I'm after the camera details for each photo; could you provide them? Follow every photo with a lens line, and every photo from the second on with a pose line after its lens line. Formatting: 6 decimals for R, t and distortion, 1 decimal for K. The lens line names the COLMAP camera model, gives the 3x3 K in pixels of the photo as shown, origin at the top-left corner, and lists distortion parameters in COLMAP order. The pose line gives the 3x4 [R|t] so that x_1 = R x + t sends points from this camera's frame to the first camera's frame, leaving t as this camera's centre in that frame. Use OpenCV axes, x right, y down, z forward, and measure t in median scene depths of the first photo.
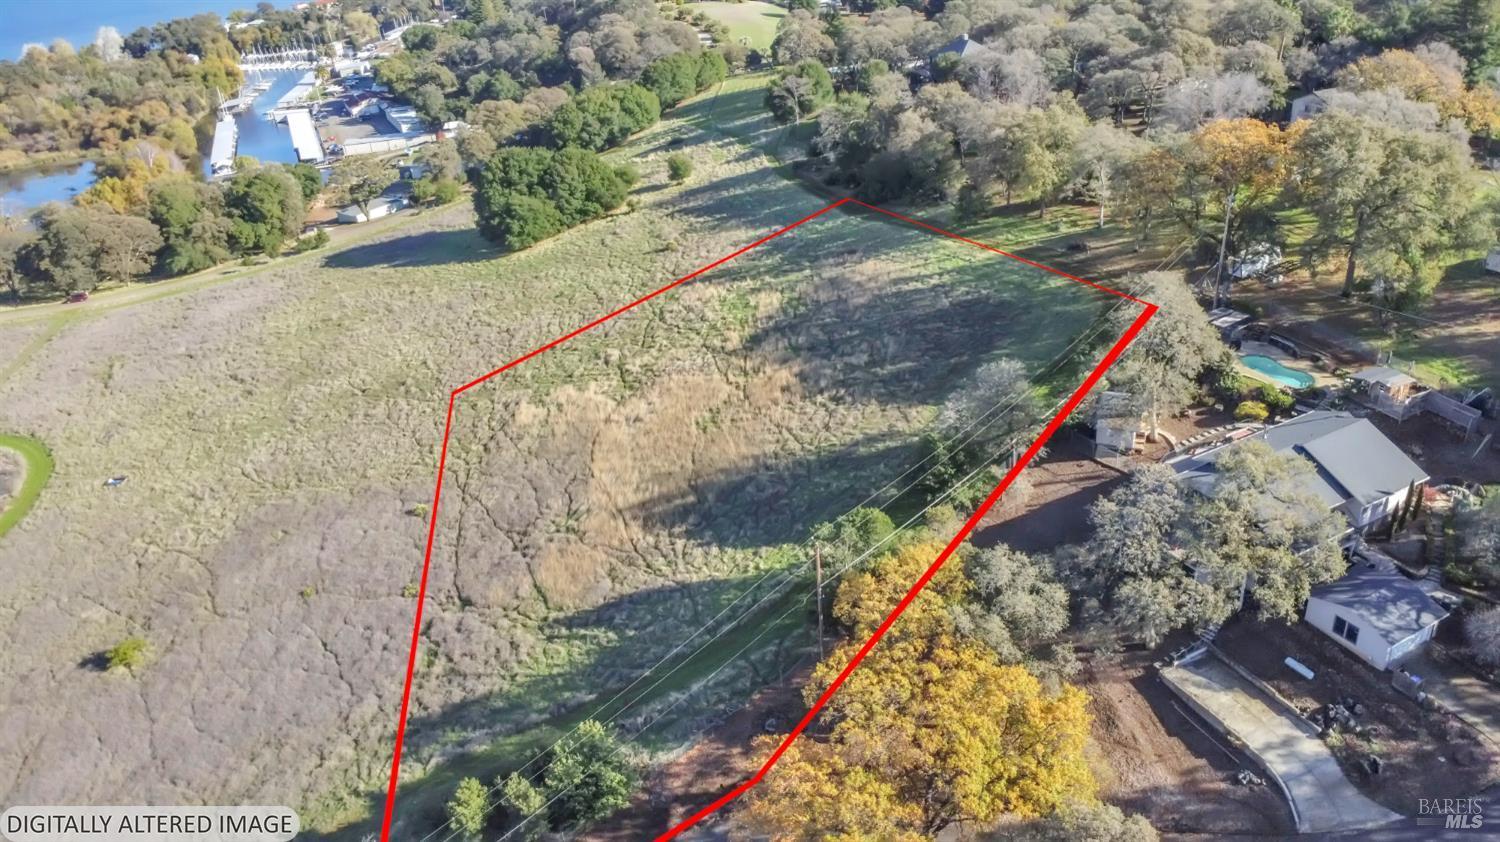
lens RADIAL K [[1085.8, 0, 750.0], [0, 1085.8, 421.0], [0, 0, 1]] dist [-0.011554, -0.033646]
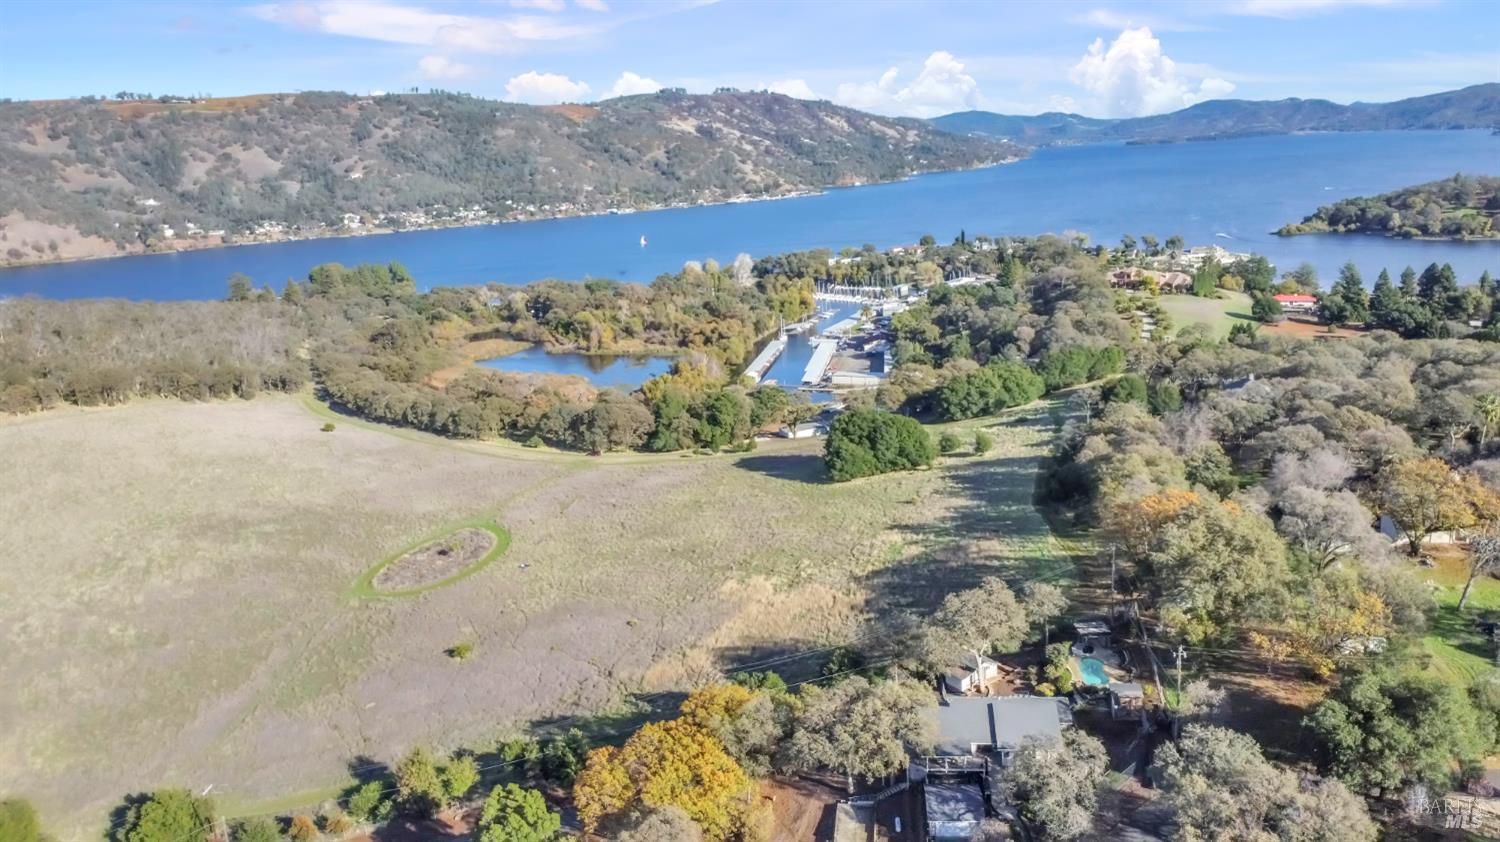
lens RADIAL K [[1085.8, 0, 750.0], [0, 1085.8, 421.0], [0, 0, 1]] dist [-0.011554, -0.033646]
pose [[0.841415, 0.165903, -0.514292, 0.322831], [-0.263987, 0.956611, -0.123311, -0.027100], [0.471520, 0.239522, 0.848704, -0.194598]]
